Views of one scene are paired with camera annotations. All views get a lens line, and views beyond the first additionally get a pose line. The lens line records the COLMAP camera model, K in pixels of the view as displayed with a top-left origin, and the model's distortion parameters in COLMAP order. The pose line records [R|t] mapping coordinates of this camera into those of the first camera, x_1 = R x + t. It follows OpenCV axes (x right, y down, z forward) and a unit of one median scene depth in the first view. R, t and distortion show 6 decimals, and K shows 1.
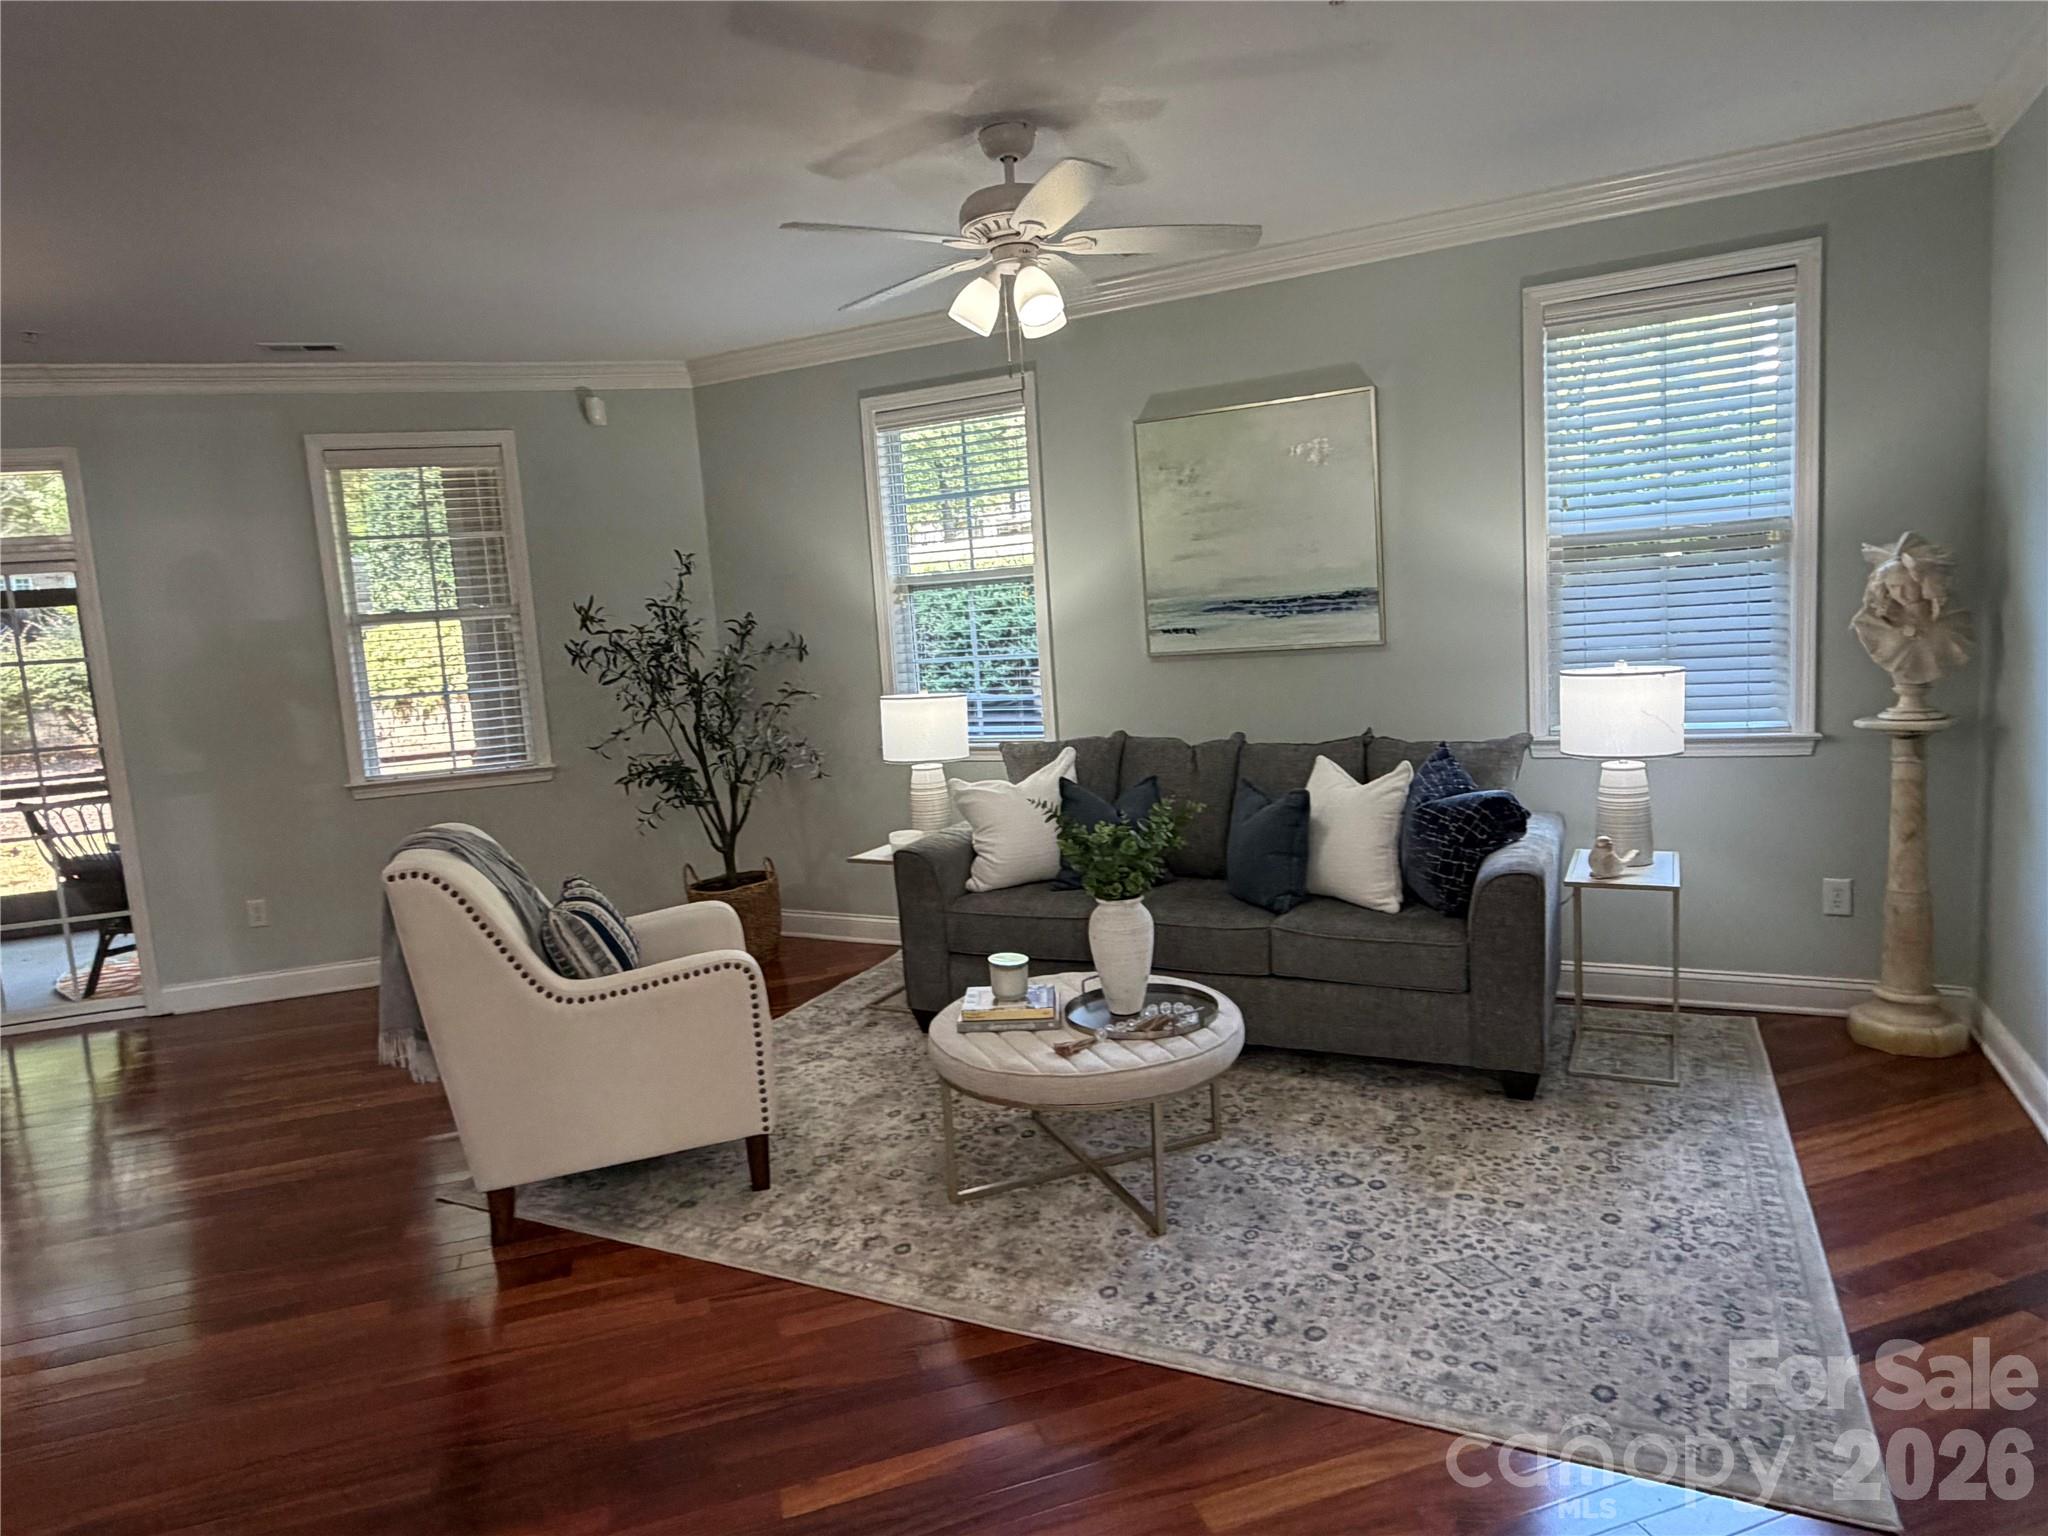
lens RADIAL K [[1232.7, 0, 1023.5], [0, 1232.7, 765.4], [0, 0, 1]] dist [-0.001929, 0.005094]
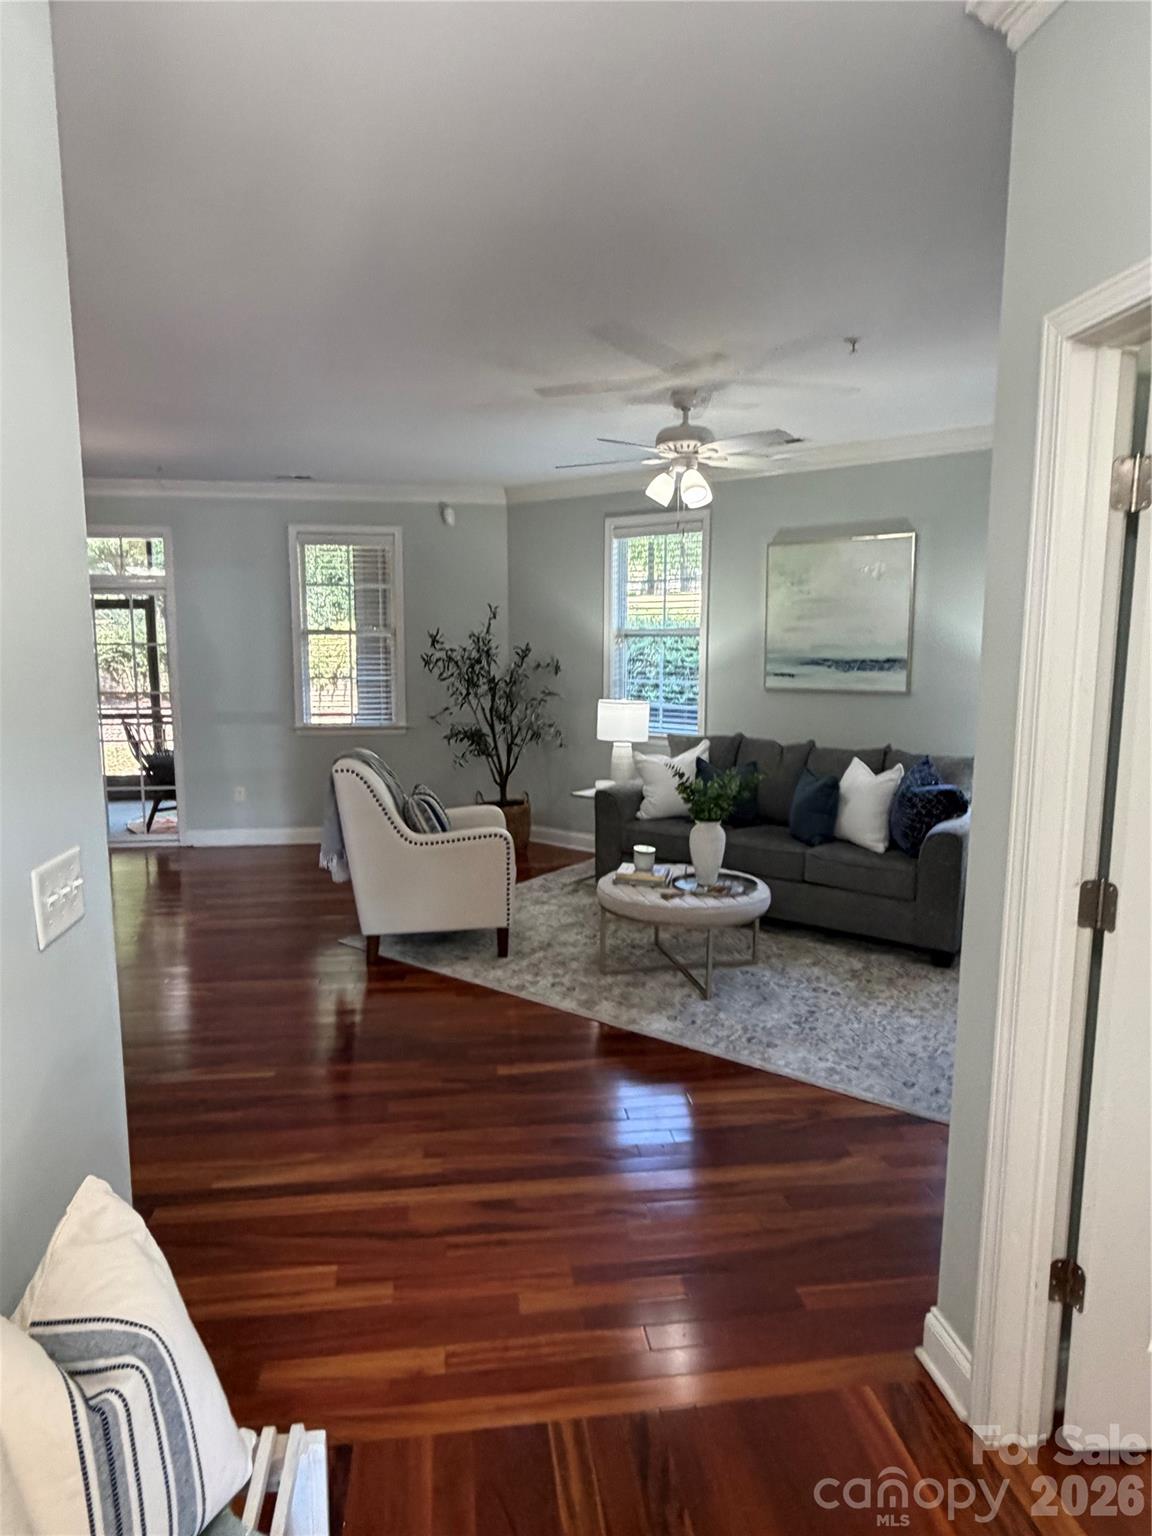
lens RADIAL K [[924.5, 0, 573.9], [0, 924.5, 773.7], [0, 0, 1]] dist [-0.001929, 0.005094]
pose [[0.982149, 0.093088, -0.163458, 0.072465], [-0.089729, 0.995577, 0.027830, 0.012676], [0.165326, -0.012666, 0.986158, -0.271963]]
